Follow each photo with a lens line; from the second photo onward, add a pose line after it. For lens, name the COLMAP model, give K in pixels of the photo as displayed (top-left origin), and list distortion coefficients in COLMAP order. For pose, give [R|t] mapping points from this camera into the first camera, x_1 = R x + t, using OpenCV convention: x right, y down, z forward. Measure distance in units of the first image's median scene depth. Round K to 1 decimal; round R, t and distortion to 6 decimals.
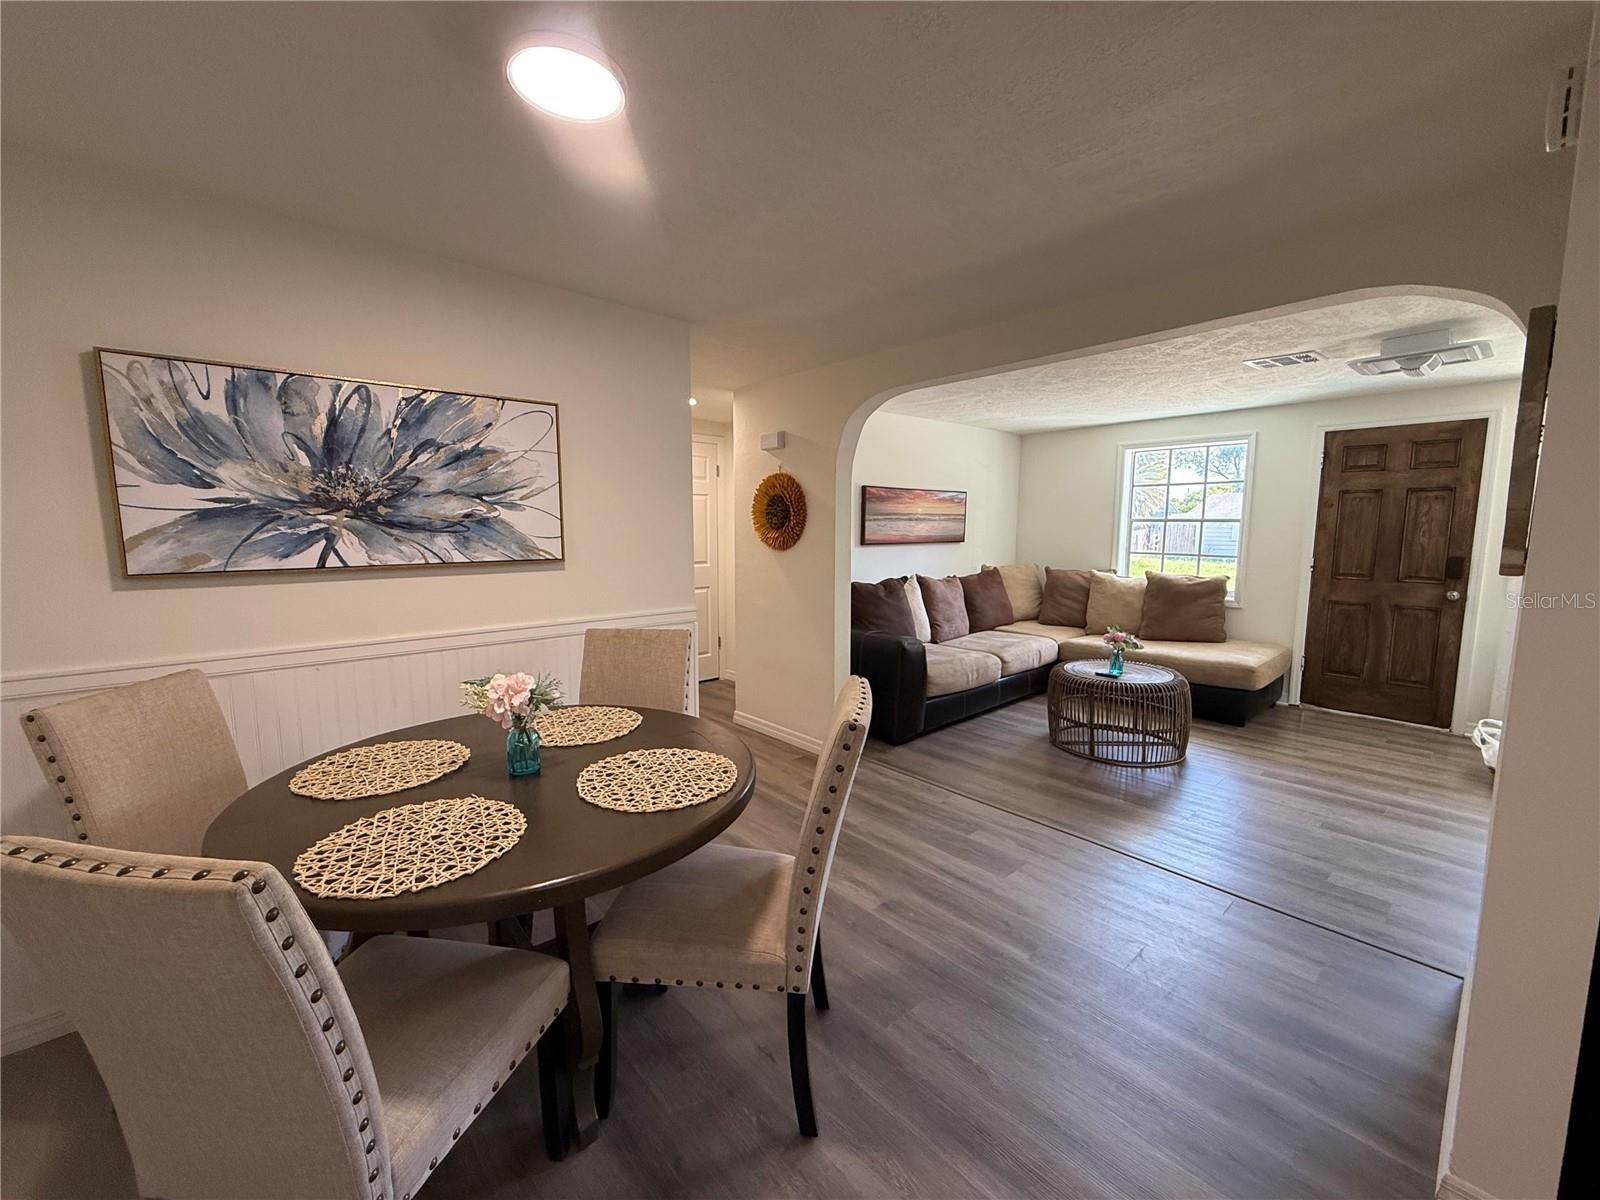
lens RADIAL K [[637.9, 0, 797.2], [0, 637.9, 598.5], [0, 0, 1]] dist [-0.000162, 0.000169]
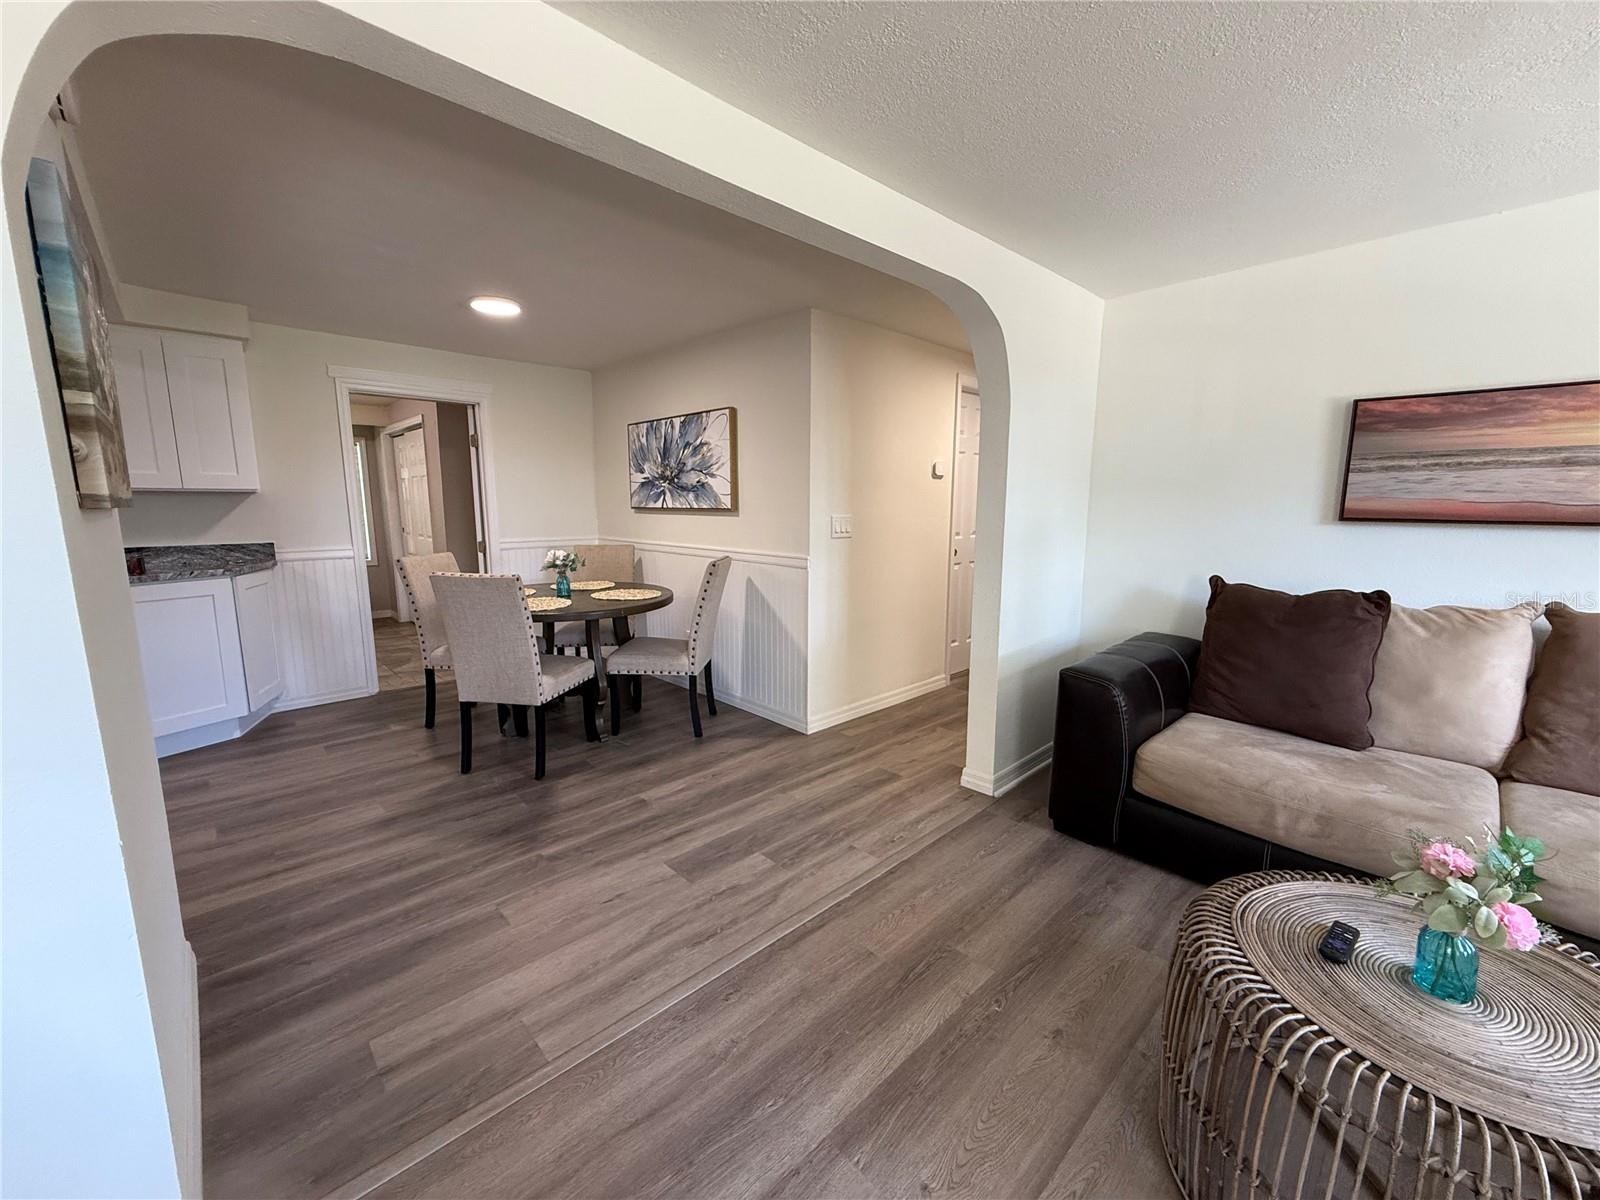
lens RADIAL K [[637.9, 0, 797.2], [0, 637.9, 598.5], [0, 0, 1]] dist [-0.000162, 0.000169]
pose [[0.037675, 0.151291, -0.987771, 1.223971], [-0.116871, 0.982356, 0.146004, -0.096061], [0.992432, 0.109942, 0.054691, 1.137094]]
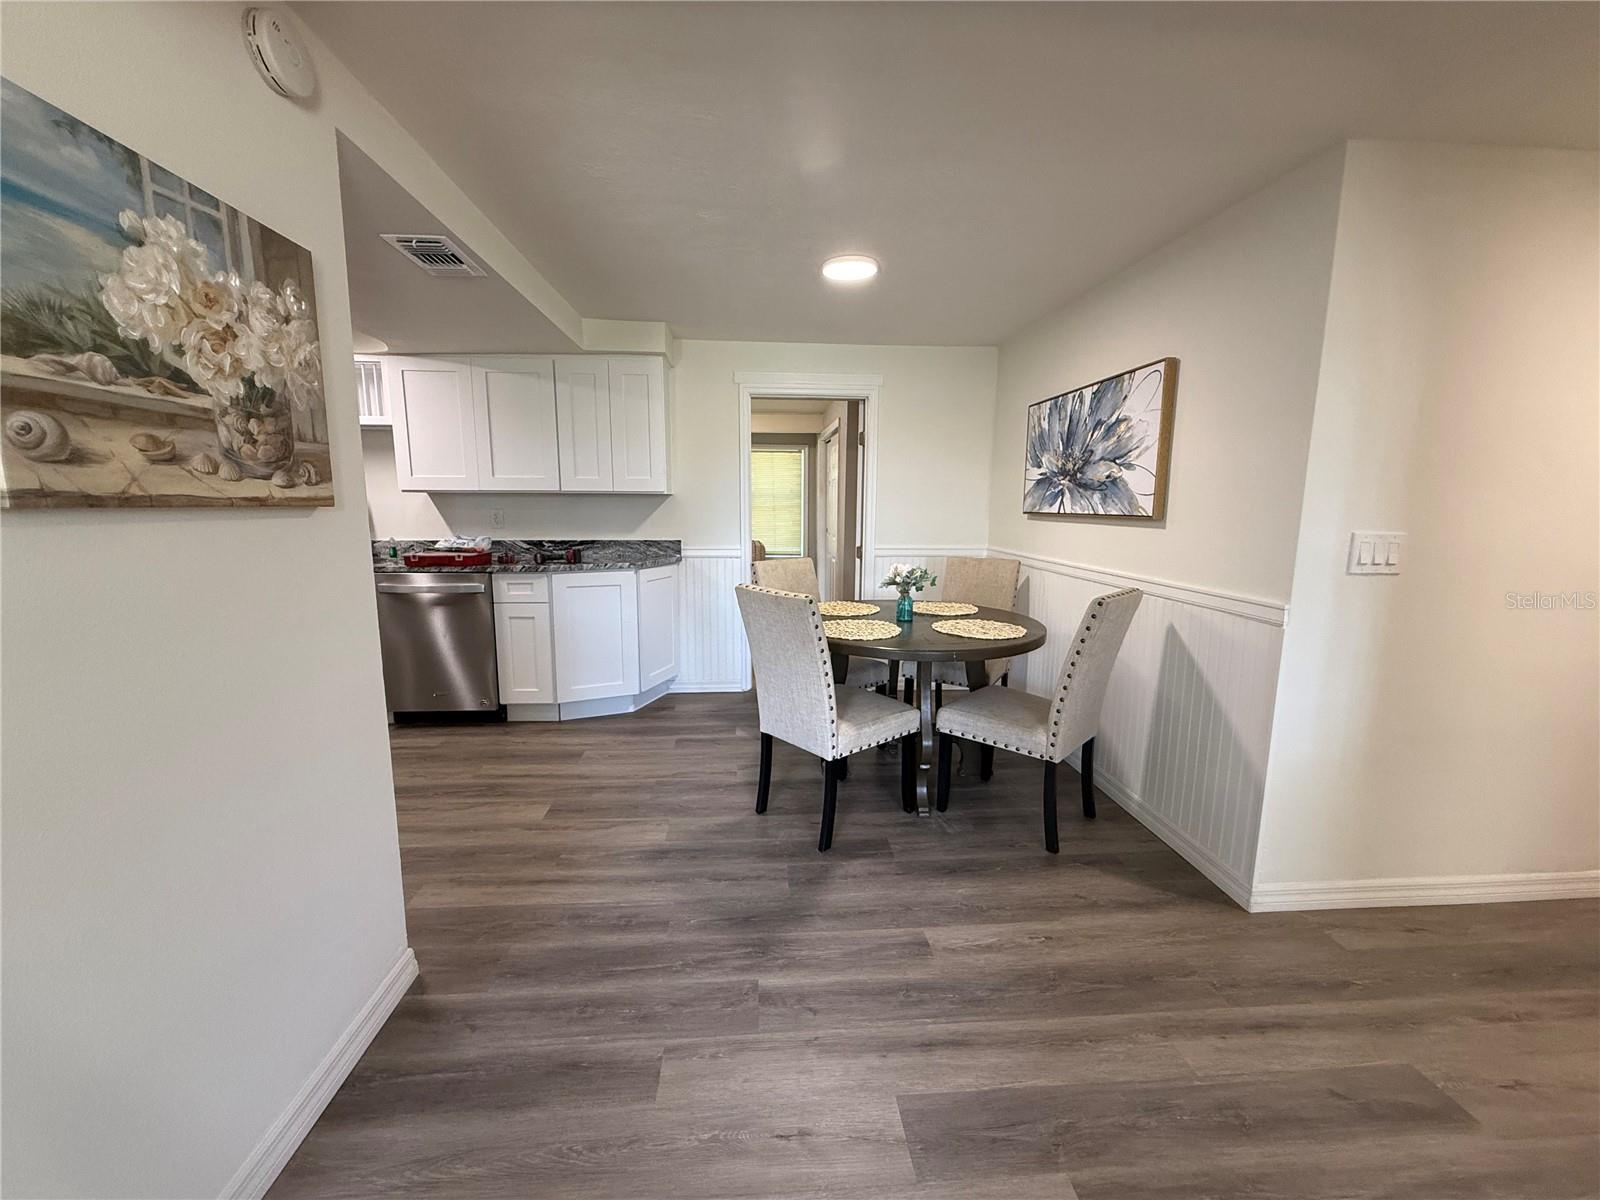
lens RADIAL K [[637.9, 0, 797.2], [0, 637.9, 598.5], [0, 0, 1]] dist [-0.000162, 0.000169]
pose [[-0.603678, 0.115730, -0.788783, 0.794829], [-0.097359, 0.971300, 0.217020, -0.103351], [0.791261, 0.207805, -0.575085, 1.202124]]
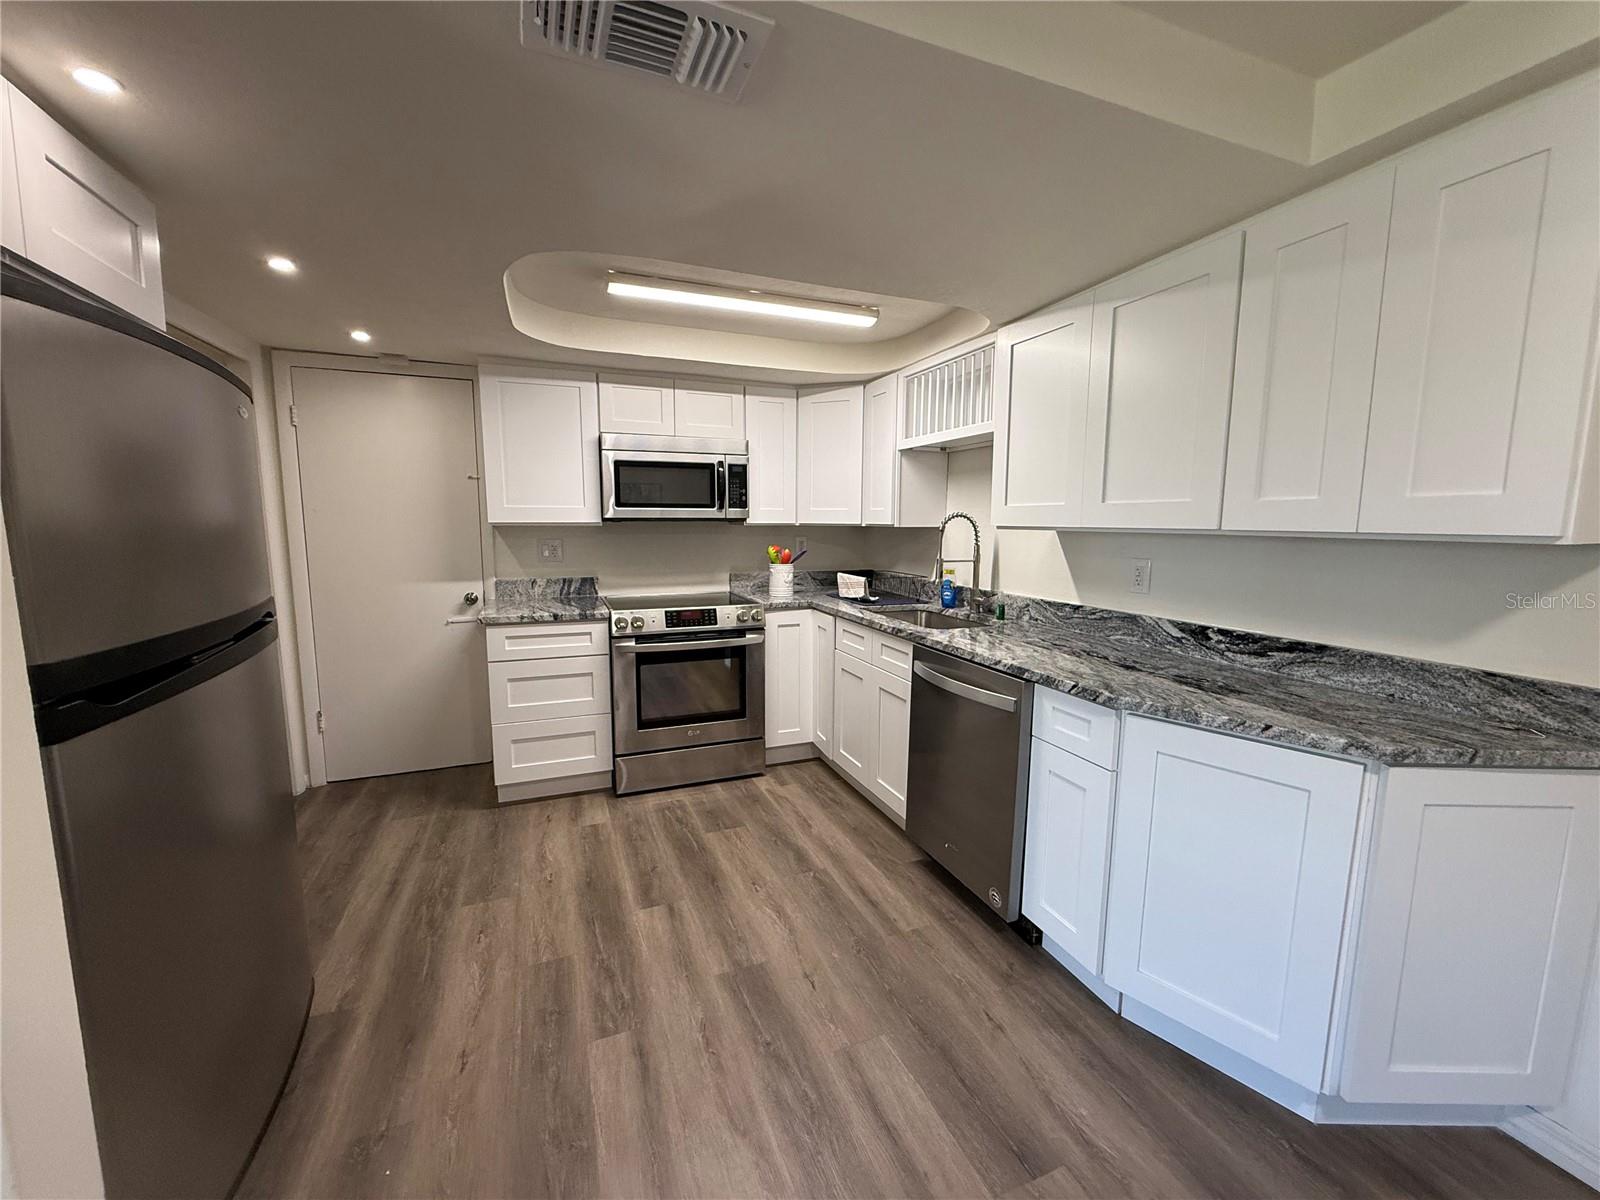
lens RADIAL K [[637.9, 0, 797.2], [0, 637.9, 598.5], [0, 0, 1]] dist [-0.000162, 0.000169]
pose [[-0.942742, -0.046442, 0.330273, 0.085883], [0.033814, 0.971846, 0.233179, -0.069157], [-0.331803, 0.230996, -0.914630, 0.599164]]
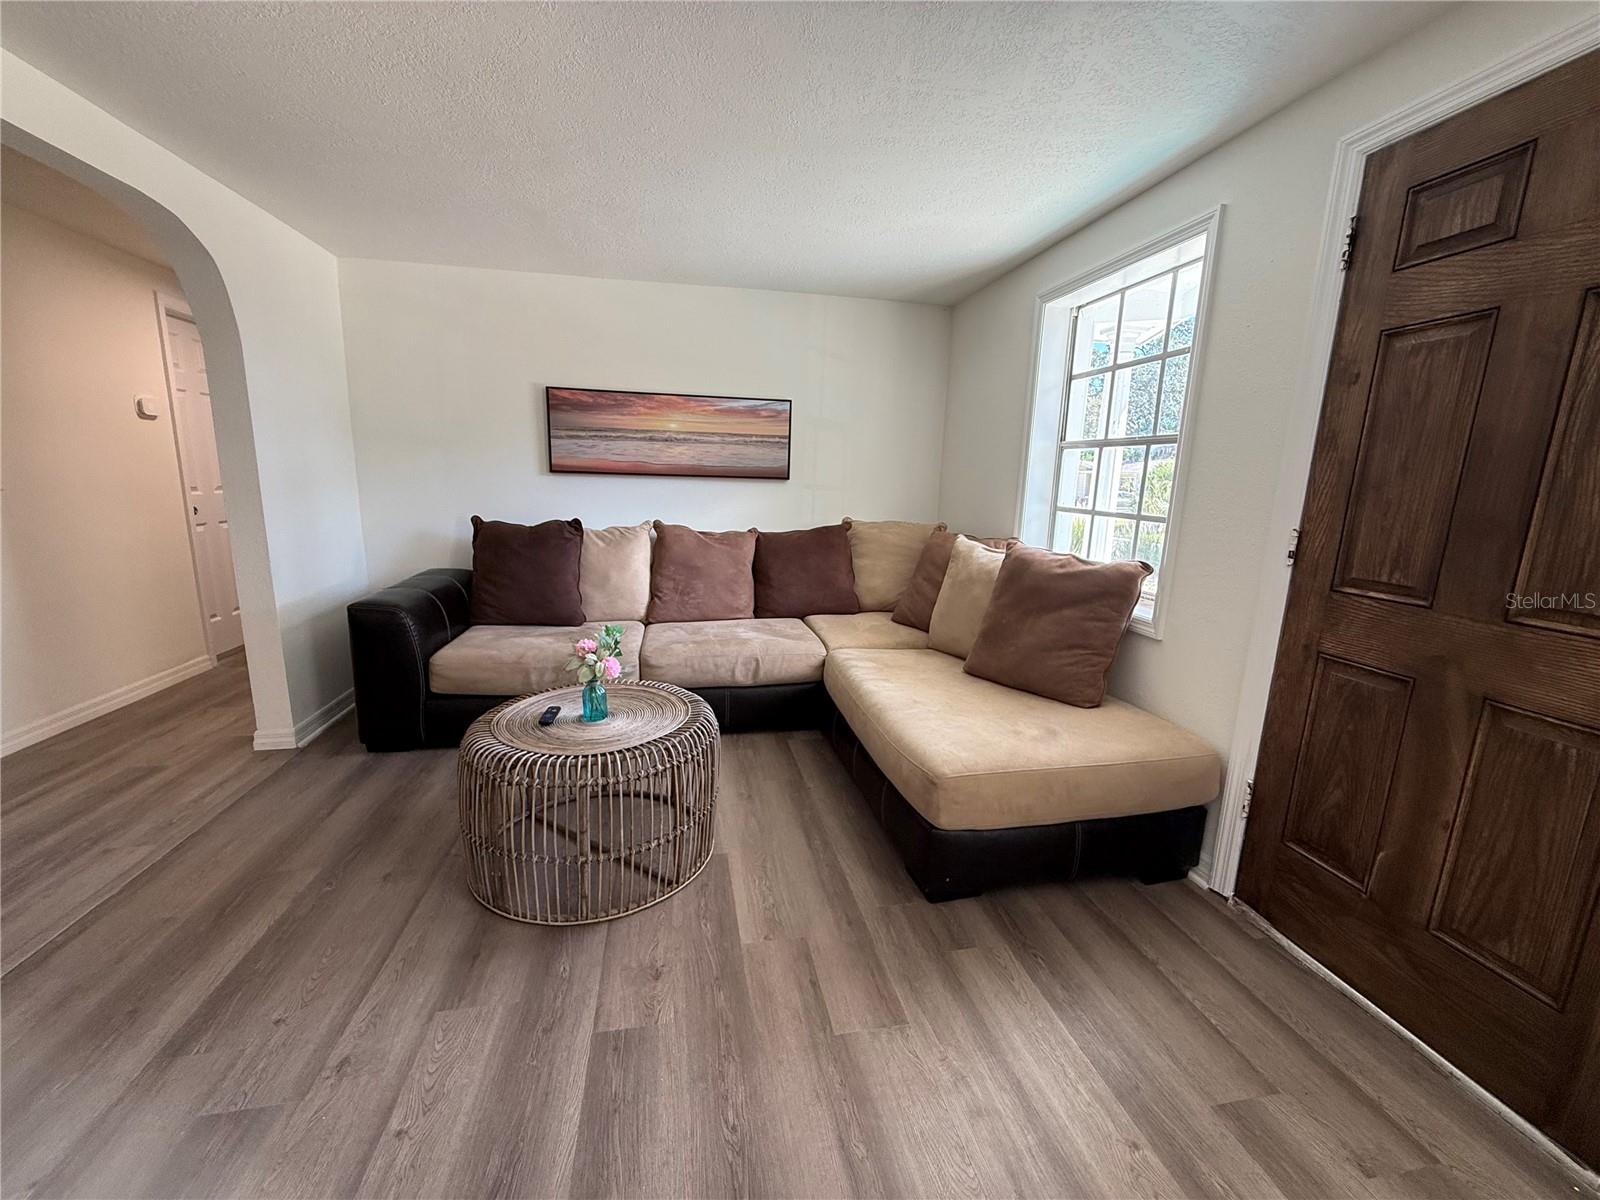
lens RADIAL K [[637.9, 0, 797.2], [0, 637.9, 598.5], [0, 0, 1]] dist [-0.000162, 0.000169]
pose [[0.861166, 0.119567, -0.494062, 1.466141], [-0.086722, 0.992252, 0.088973, -0.063757], [0.500872, -0.033775, 0.864862, 1.056966]]
